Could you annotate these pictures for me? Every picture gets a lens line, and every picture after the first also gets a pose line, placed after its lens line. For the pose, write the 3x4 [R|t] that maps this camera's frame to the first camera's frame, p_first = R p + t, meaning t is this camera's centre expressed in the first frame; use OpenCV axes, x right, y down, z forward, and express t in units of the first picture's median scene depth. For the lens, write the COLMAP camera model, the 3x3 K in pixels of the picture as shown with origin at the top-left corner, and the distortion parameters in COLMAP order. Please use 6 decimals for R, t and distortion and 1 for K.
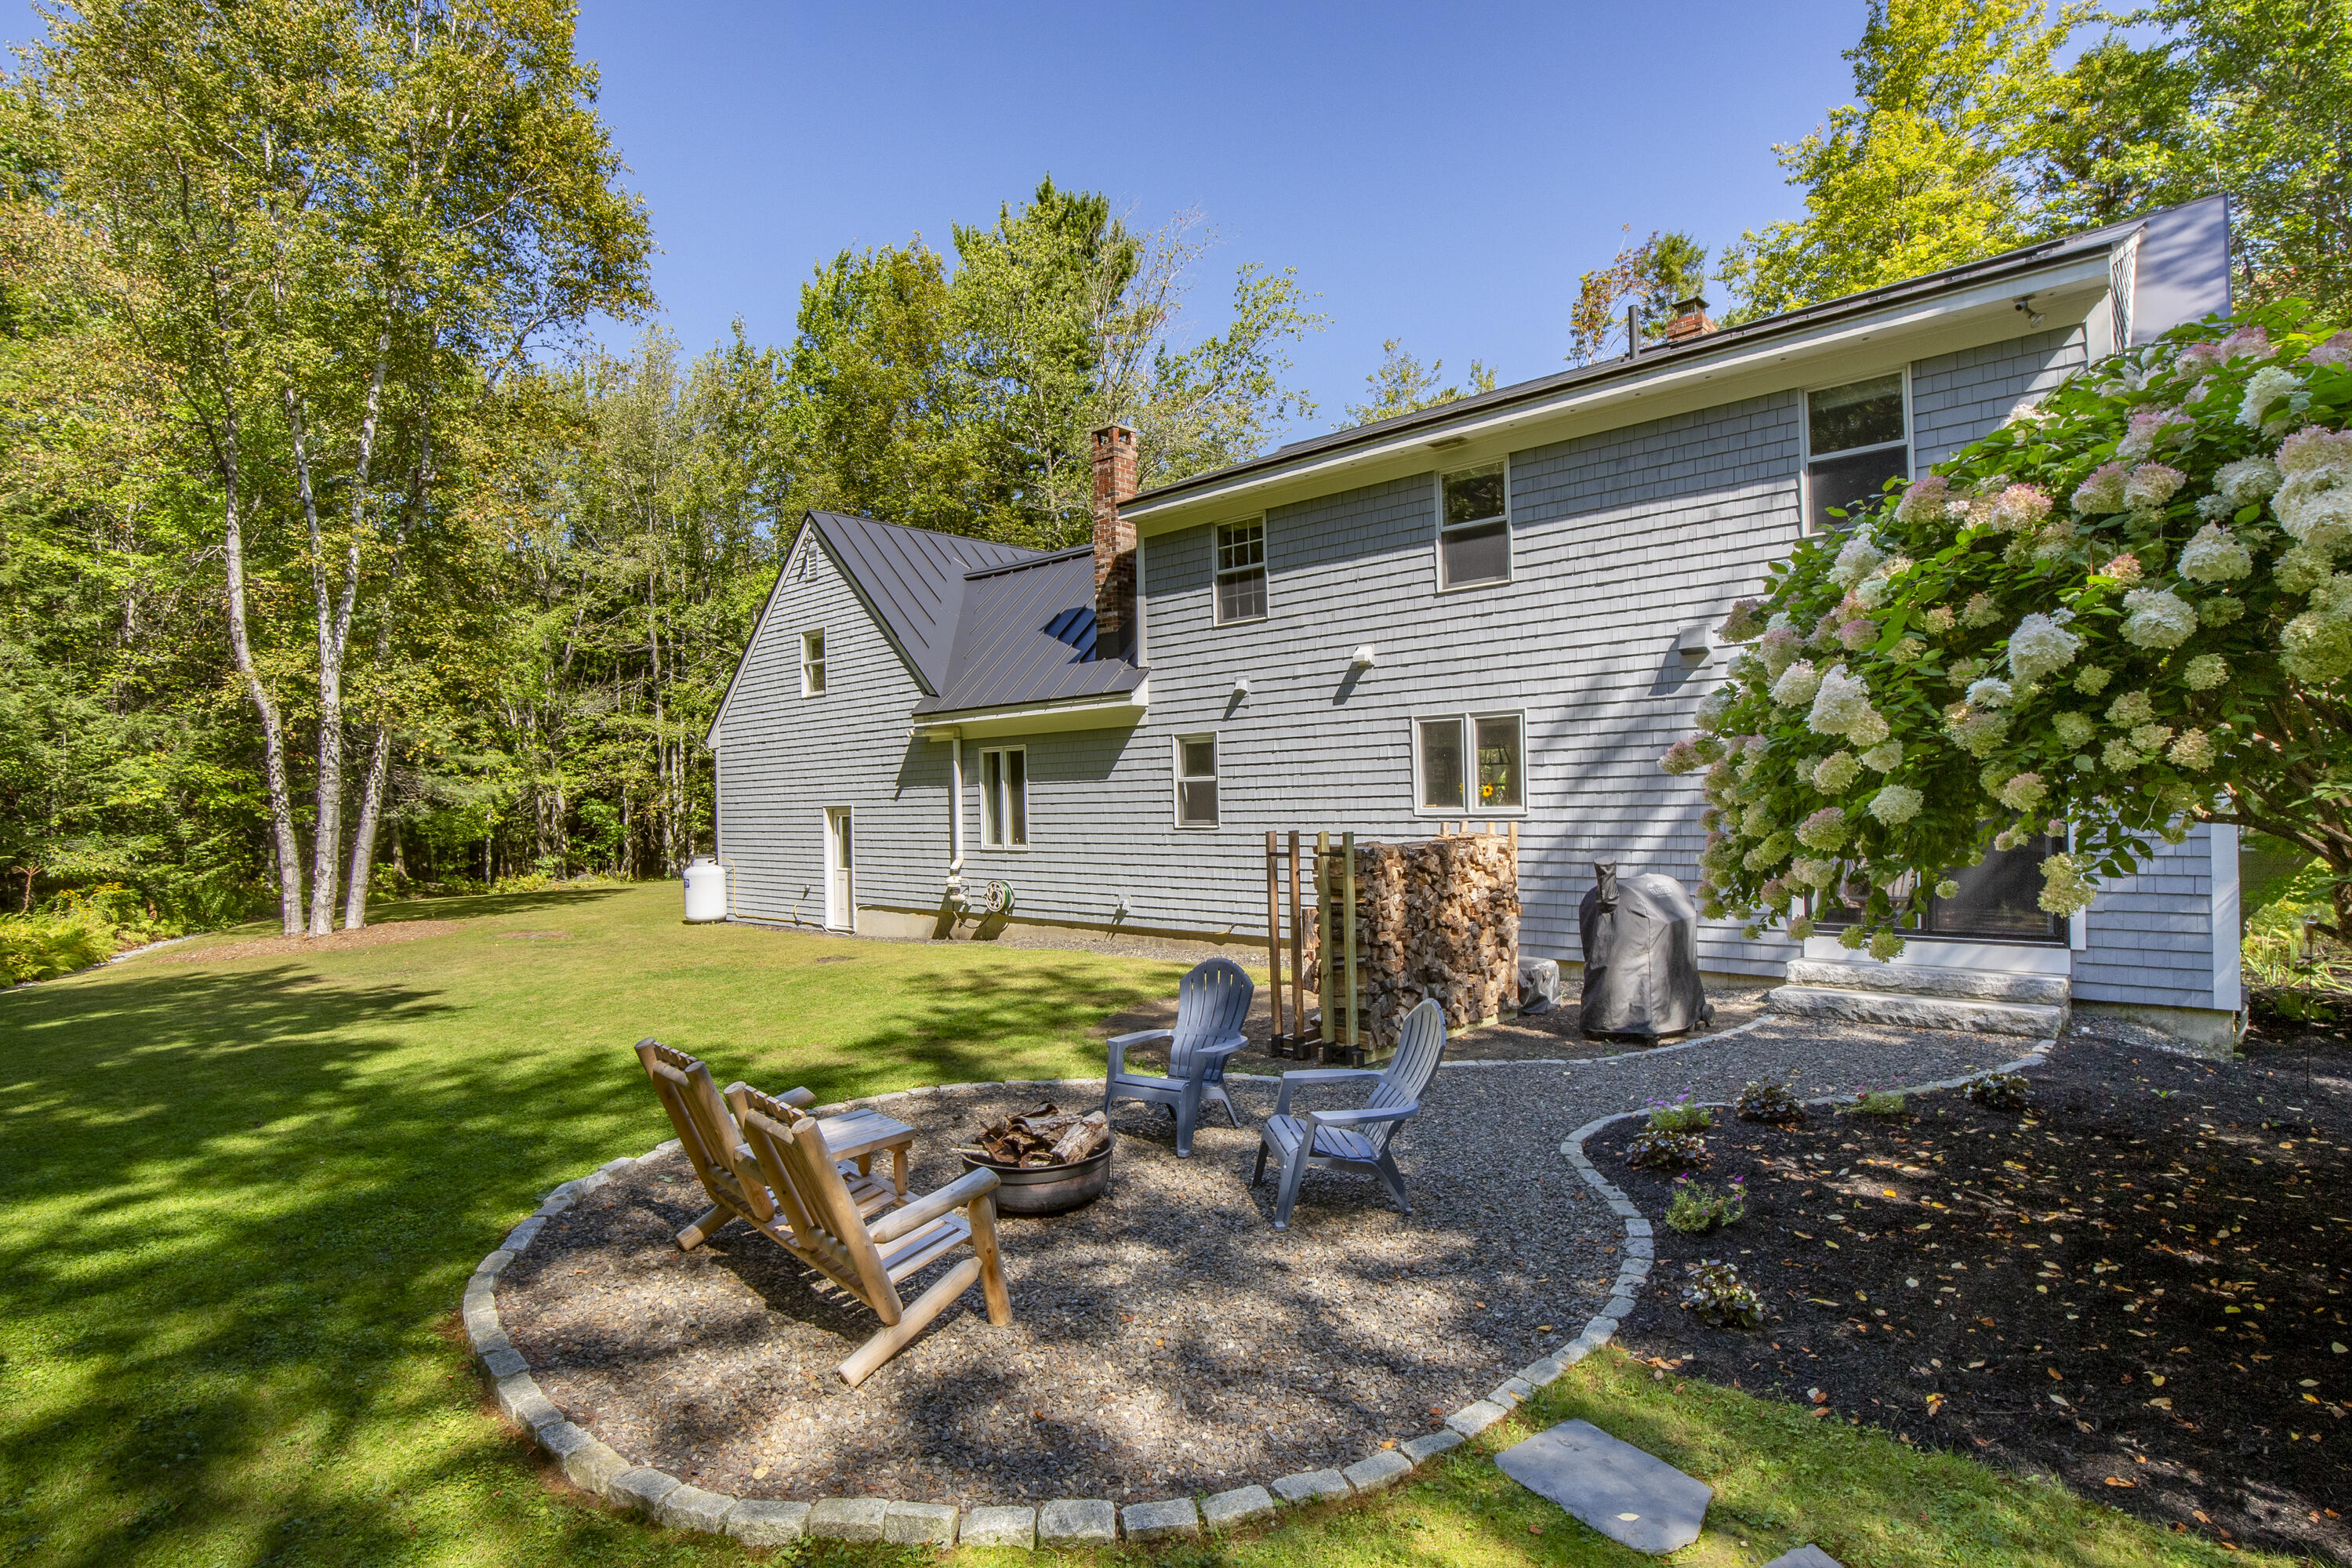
lens RADIAL K [[1177.1, 0, 1177.0], [0, 1177.1, 795.7], [0, 0, 1]] dist [-0.034030, -0.000617]
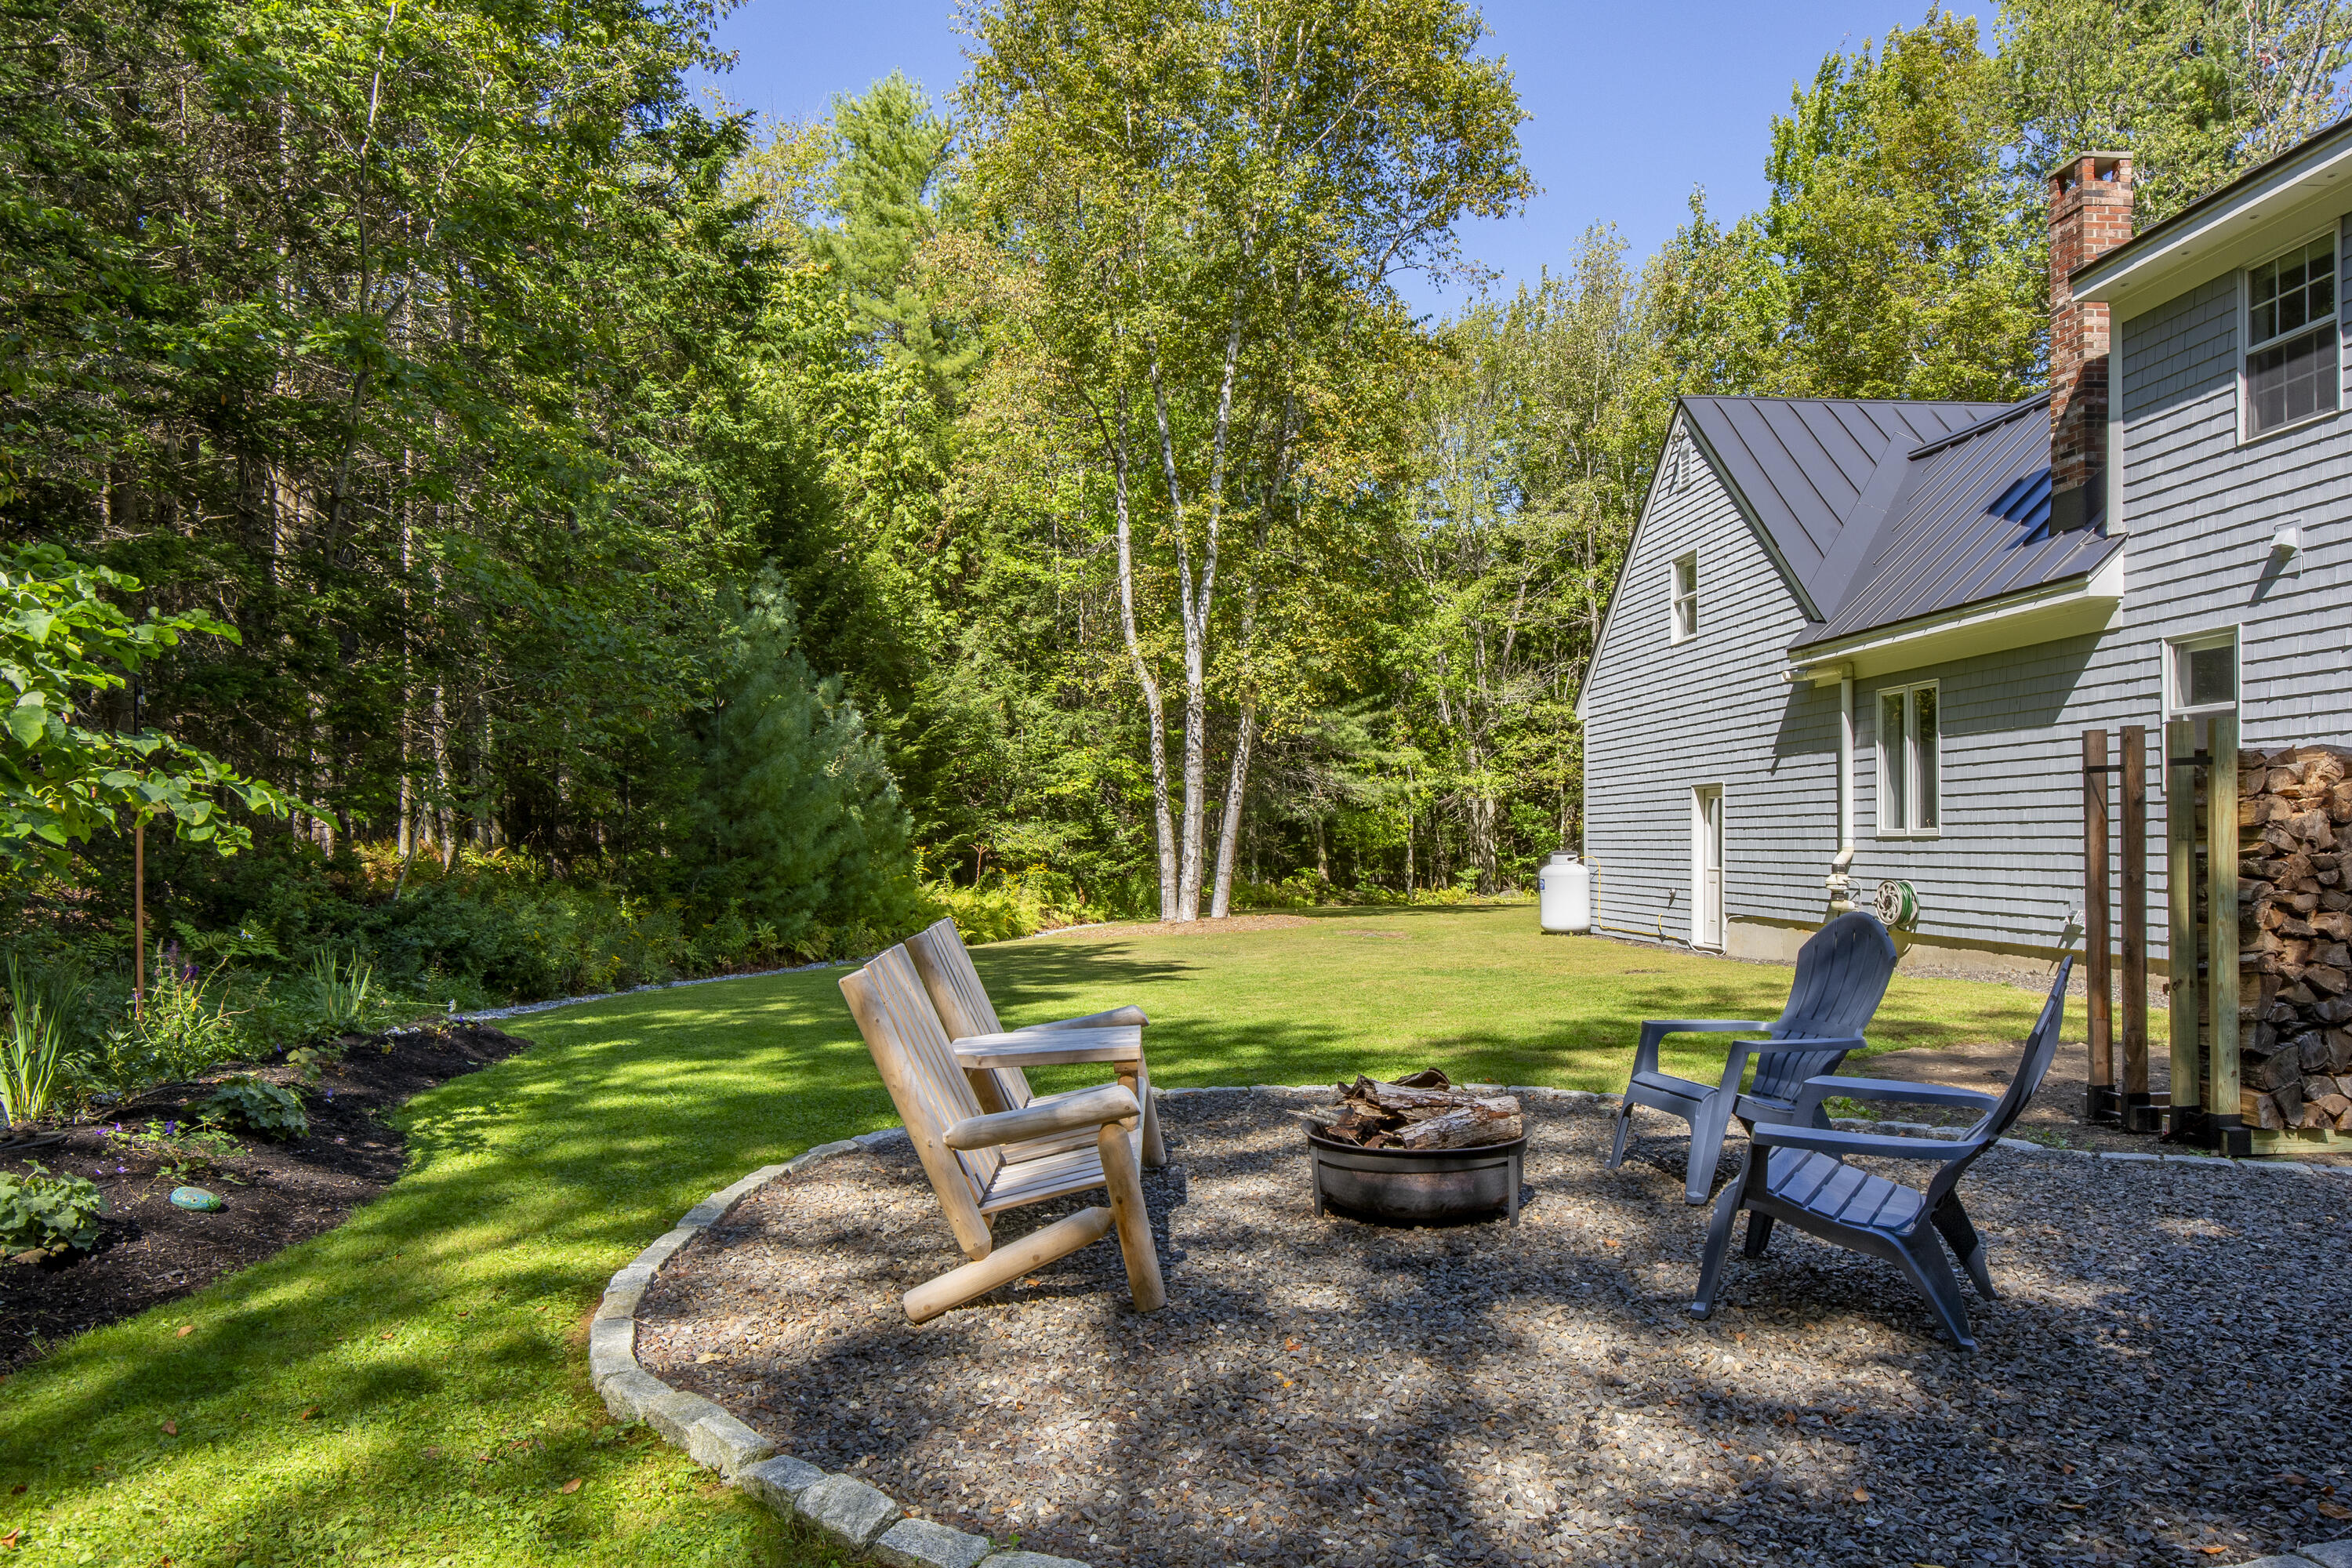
lens RADIAL K [[1470.4, 0, 1175.3], [0, 1470.4, 843.0], [0, 0, 1]] dist [-0.003326, -0.001481]
pose [[0.738513, 0.018307, -0.673991, 0.106119], [-0.006764, 0.999782, 0.019744, 0.033673], [0.674205, -0.010022, 0.738476, 0.078859]]
